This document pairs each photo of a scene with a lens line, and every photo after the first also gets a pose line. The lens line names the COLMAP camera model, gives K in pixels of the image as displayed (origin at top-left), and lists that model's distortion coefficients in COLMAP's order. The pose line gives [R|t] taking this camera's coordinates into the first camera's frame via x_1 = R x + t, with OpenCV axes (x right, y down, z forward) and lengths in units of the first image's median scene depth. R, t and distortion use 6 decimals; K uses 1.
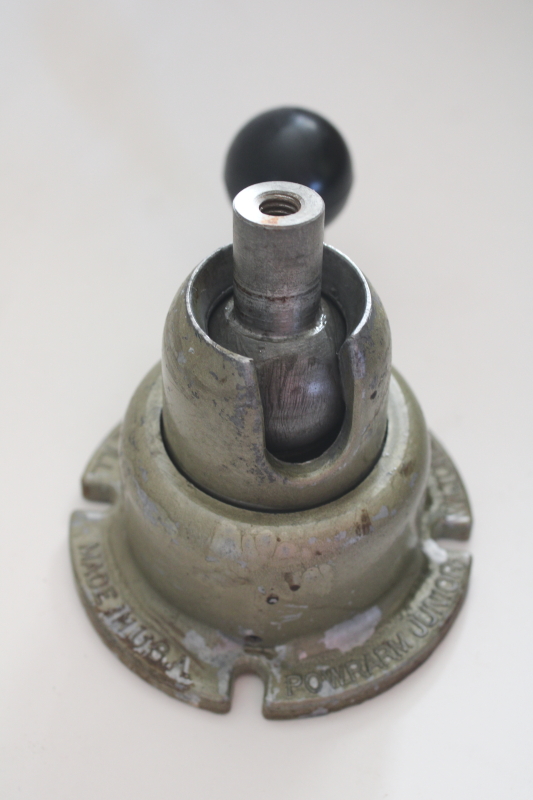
lens RADIAL K [[1089.0, 0, 259.9], [0, 1089.0, 398.3], [0, 0, 1]] dist [-0.053202, 0.000000]
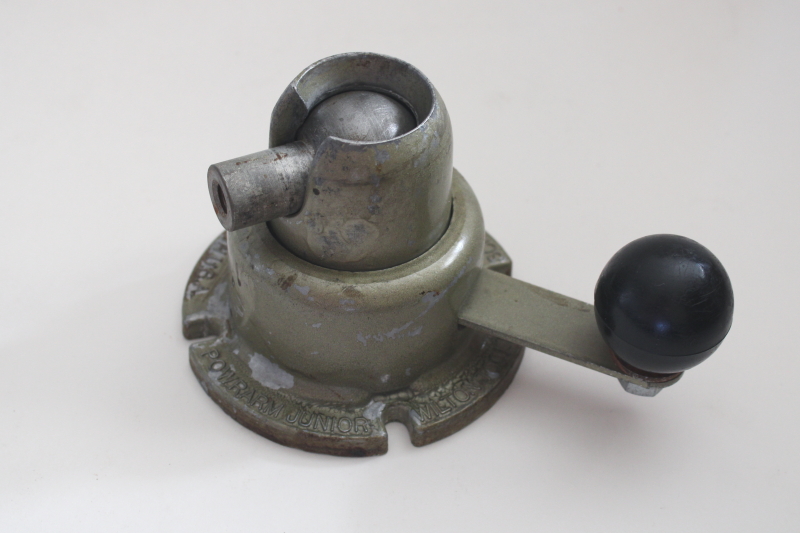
lens RADIAL K [[1089.0, 0, 405.3], [0, 1089.0, 270.4], [0, 0, 1]] dist [-0.053202, 0.000000]
pose [[0.417441, 0.665758, -0.618474, 0.821403], [-0.725773, 0.653820, 0.213944, -0.227379], [0.546806, 0.359563, 0.756120, 0.135690]]
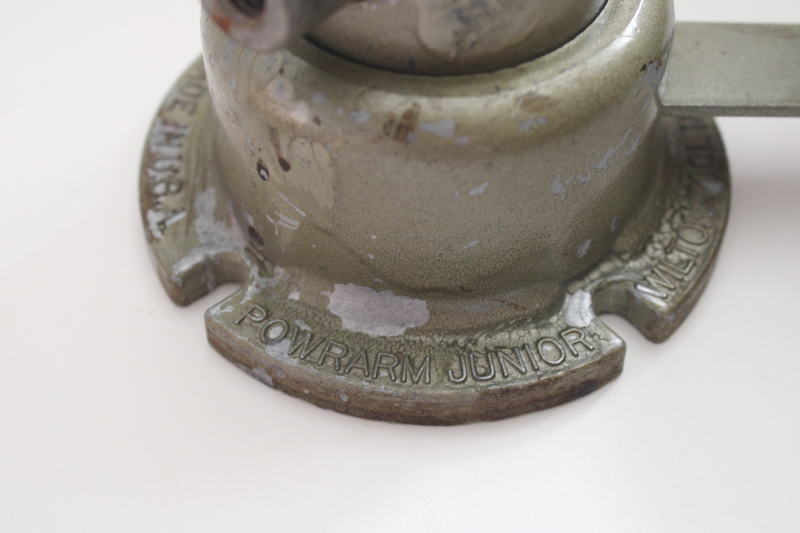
lens RADIAL K [[1089.0, 0, 393.4], [0, 1089.0, 263.8], [0, 0, 1]] dist [-0.053202, 0.000000]
pose [[0.726843, 0.529477, -0.437439, 0.367154], [-0.515561, 0.841433, 0.161824, 0.079448], [0.453758, 0.107906, 0.884568, 0.428480]]
